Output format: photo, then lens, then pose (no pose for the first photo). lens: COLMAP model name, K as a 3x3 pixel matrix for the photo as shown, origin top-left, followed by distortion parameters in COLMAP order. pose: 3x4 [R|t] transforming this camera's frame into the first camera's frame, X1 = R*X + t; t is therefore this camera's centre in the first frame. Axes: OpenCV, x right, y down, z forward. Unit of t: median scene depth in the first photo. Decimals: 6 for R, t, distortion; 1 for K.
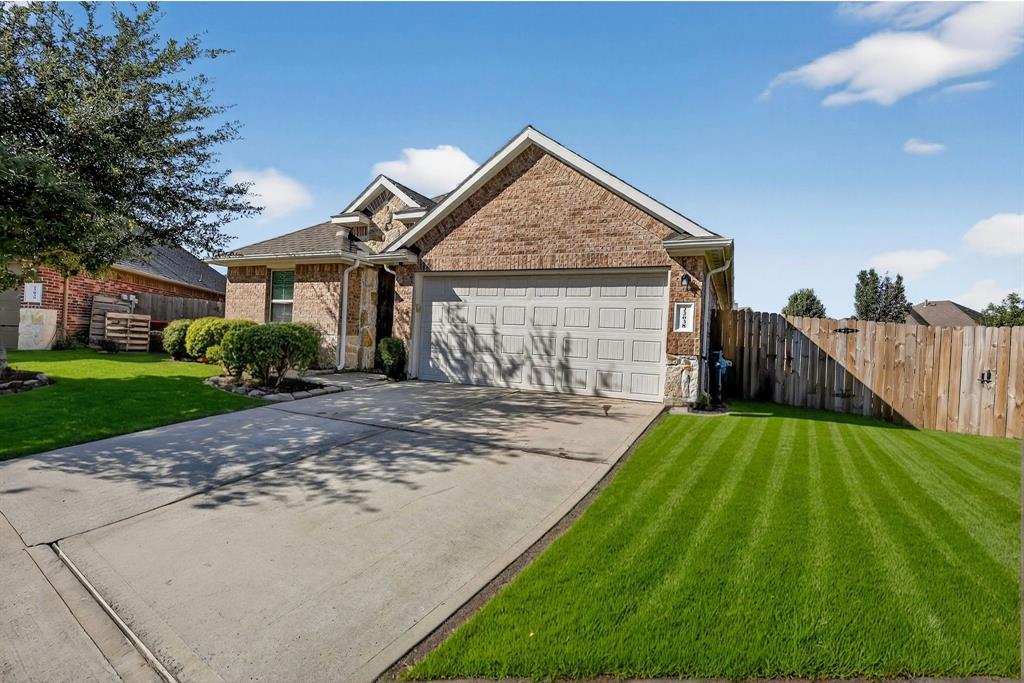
lens RADIAL K [[483.4, 0, 512.0], [0, 483.4, 341.5], [0, 0, 1]] dist [-0.000954, -0.000043]
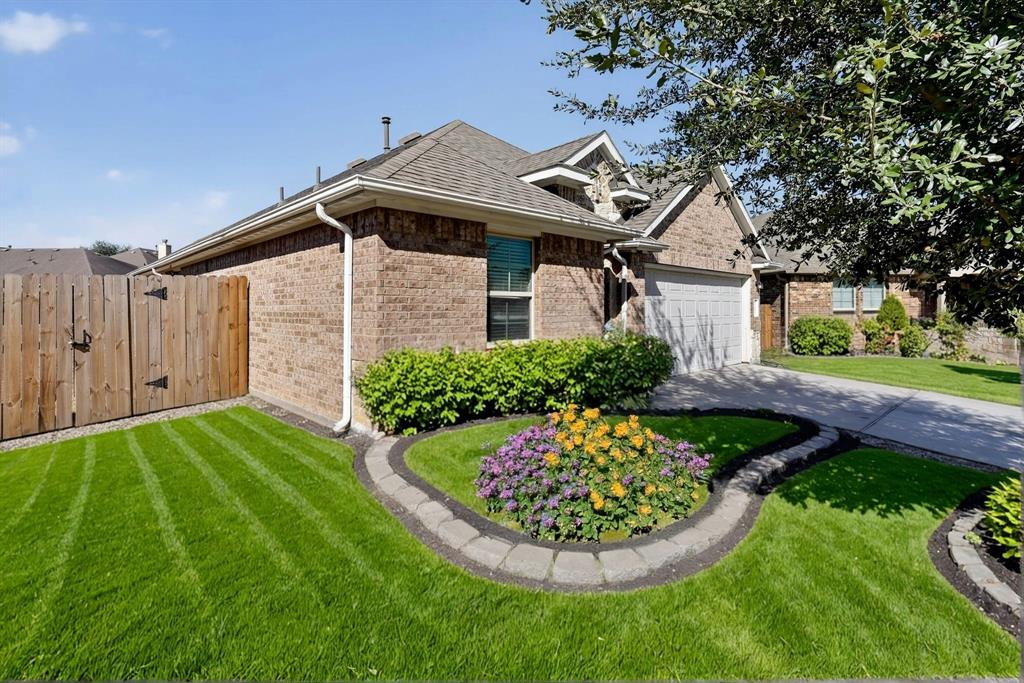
lens RADIAL K [[483.4, 0, 512.0], [0, 483.4, 341.5], [0, 0, 1]] dist [-0.000954, -0.000043]
pose [[0.367417, -0.103842, 0.924241, -1.161898], [0.028666, 0.994540, 0.100345, -0.101029], [-0.929615, -0.010374, 0.368387, 0.934896]]
